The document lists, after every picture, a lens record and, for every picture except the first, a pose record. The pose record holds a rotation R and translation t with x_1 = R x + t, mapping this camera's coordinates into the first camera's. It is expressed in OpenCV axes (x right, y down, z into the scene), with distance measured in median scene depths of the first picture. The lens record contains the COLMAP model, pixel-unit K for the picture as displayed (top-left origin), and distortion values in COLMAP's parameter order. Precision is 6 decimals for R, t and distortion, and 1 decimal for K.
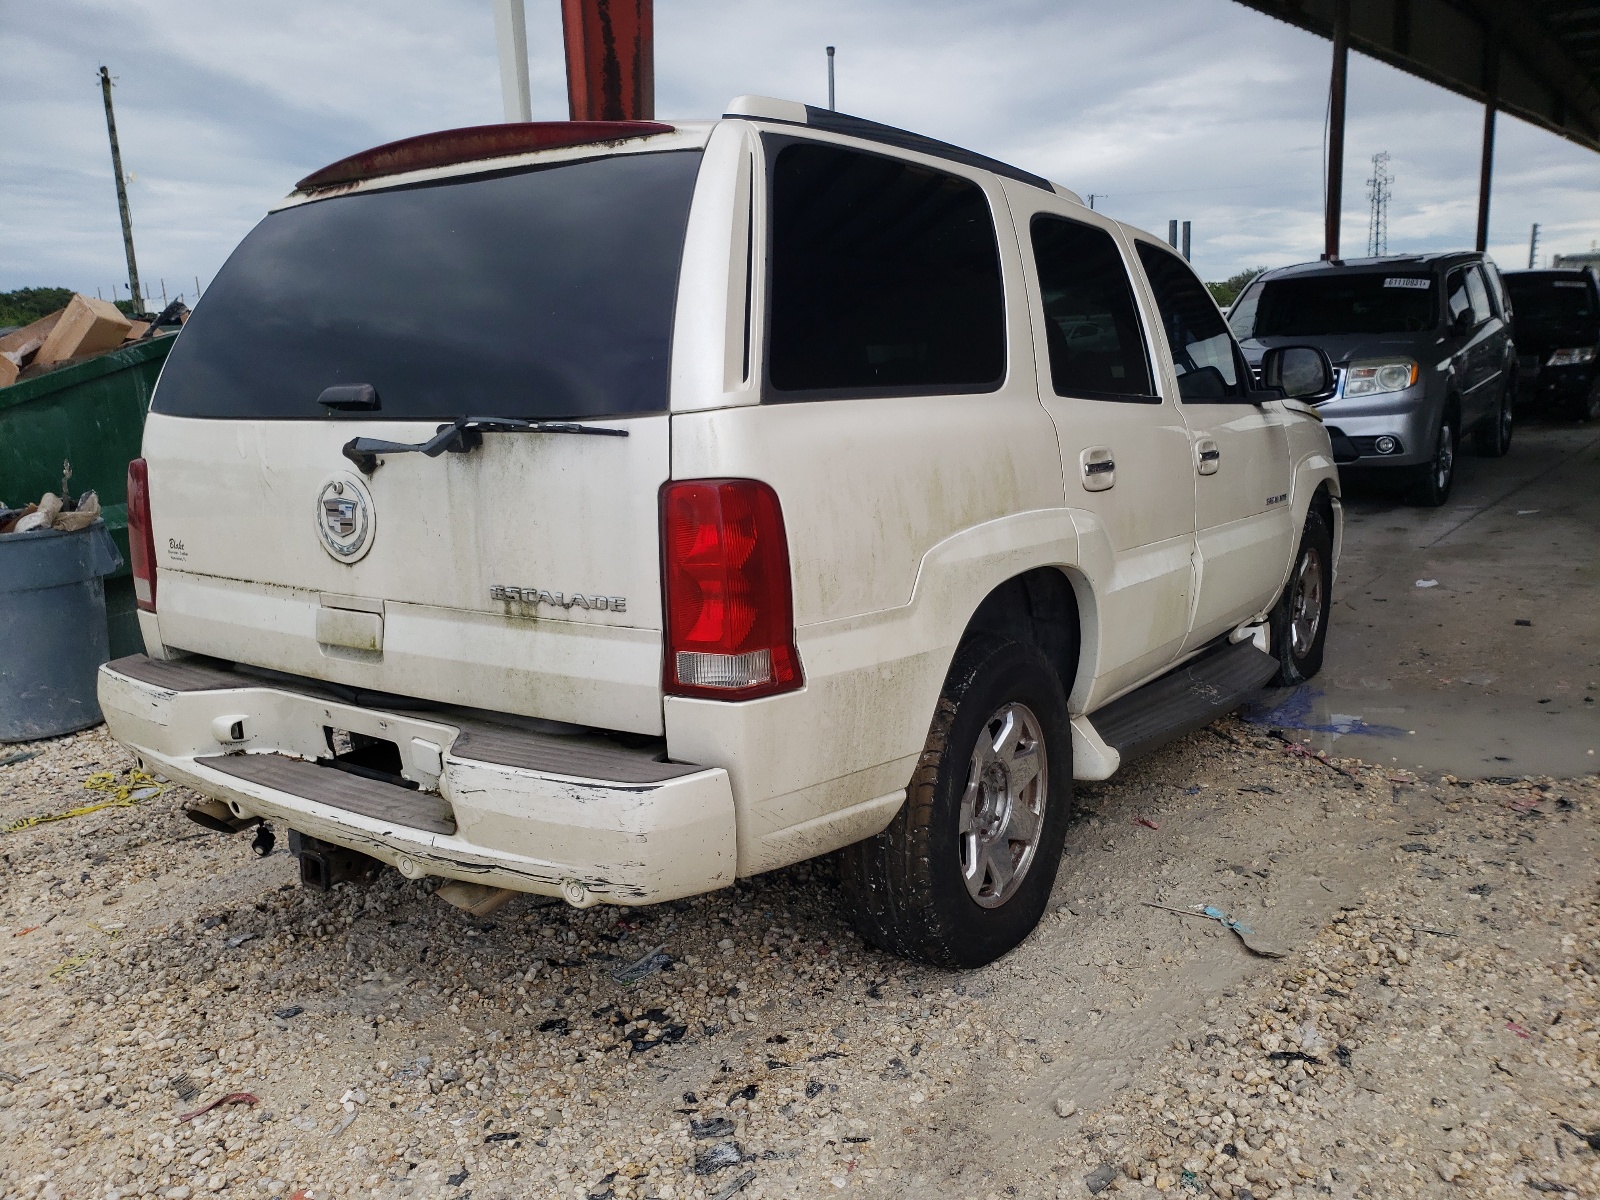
lens RADIAL K [[1224.8, 0, 799.6], [0, 1224.8, 573.4], [0, 0, 1]] dist [-0.005652, -0.002244]
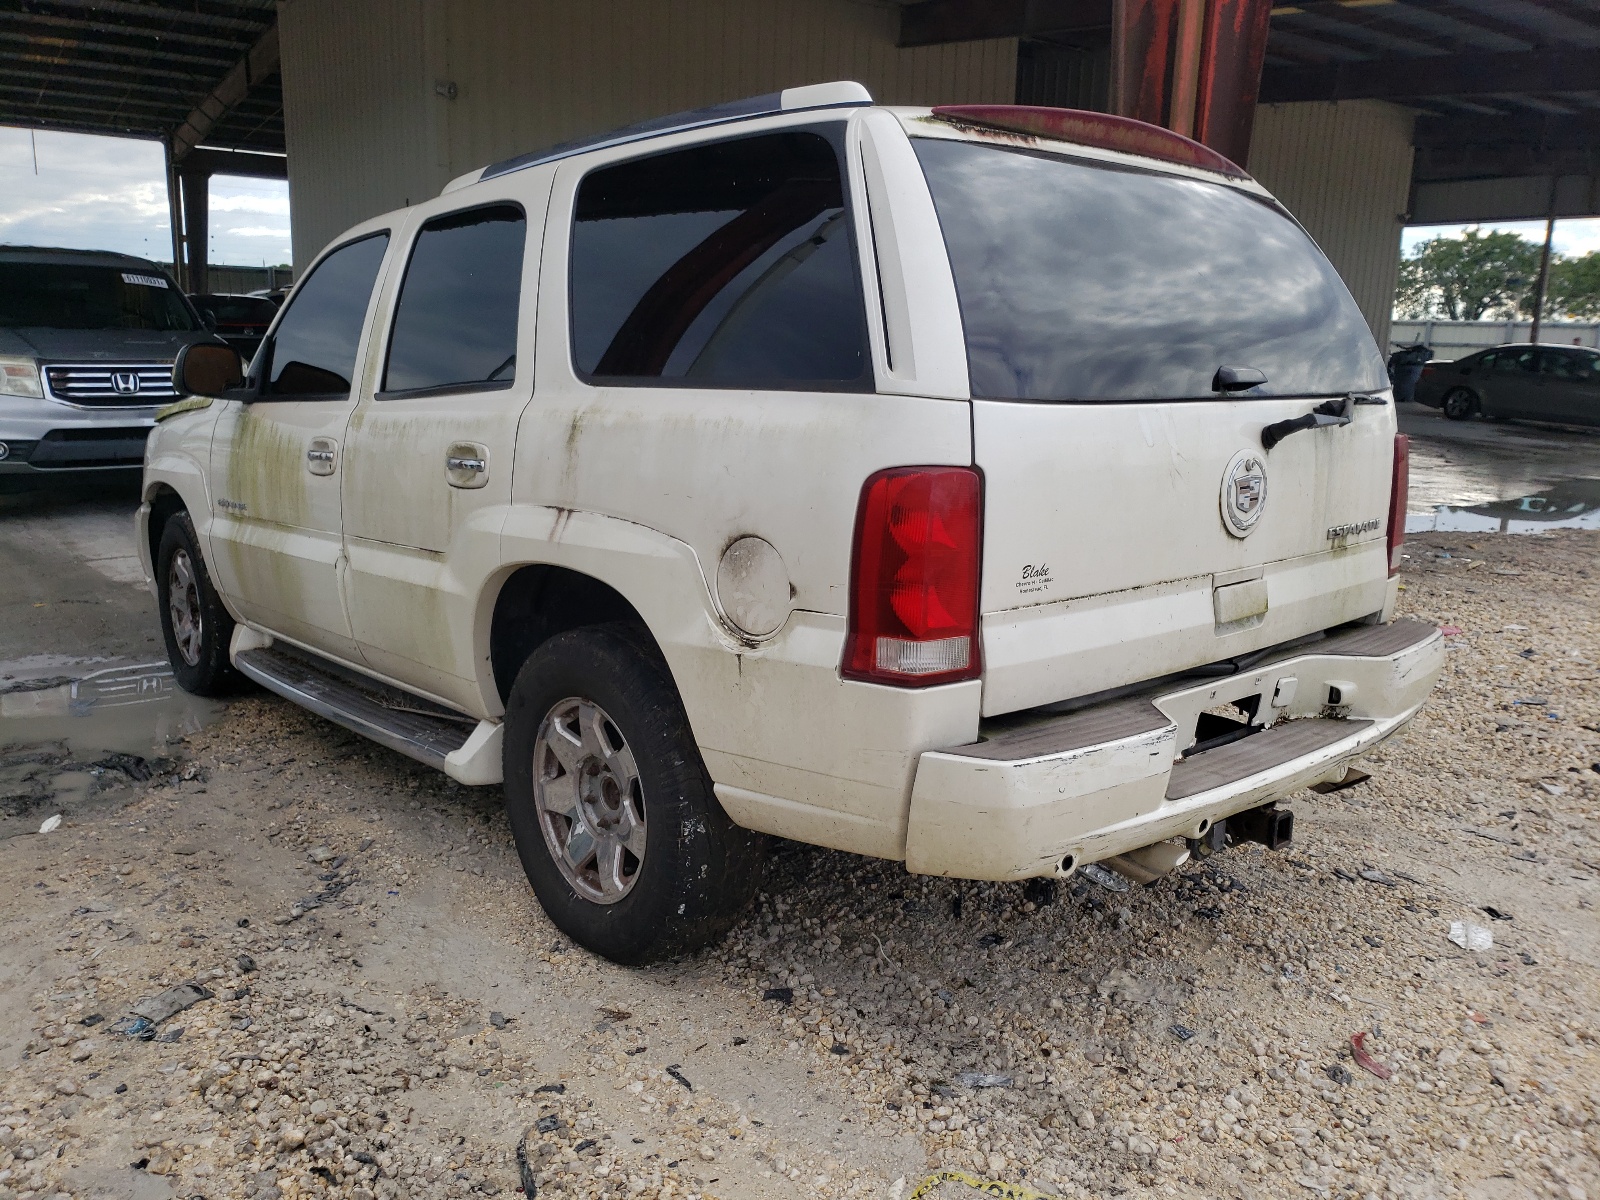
lens RADIAL K [[1195.2, 0, 800.0], [0, 1195.2, 600.0], [0, 0, 1]] dist [0.003563, 0.000674]
pose [[0.278101, -0.155709, 0.947847, -1.447243], [0.152909, 0.981367, 0.116352, -0.132265], [-0.948303, 0.112577, 0.296729, 1.059984]]
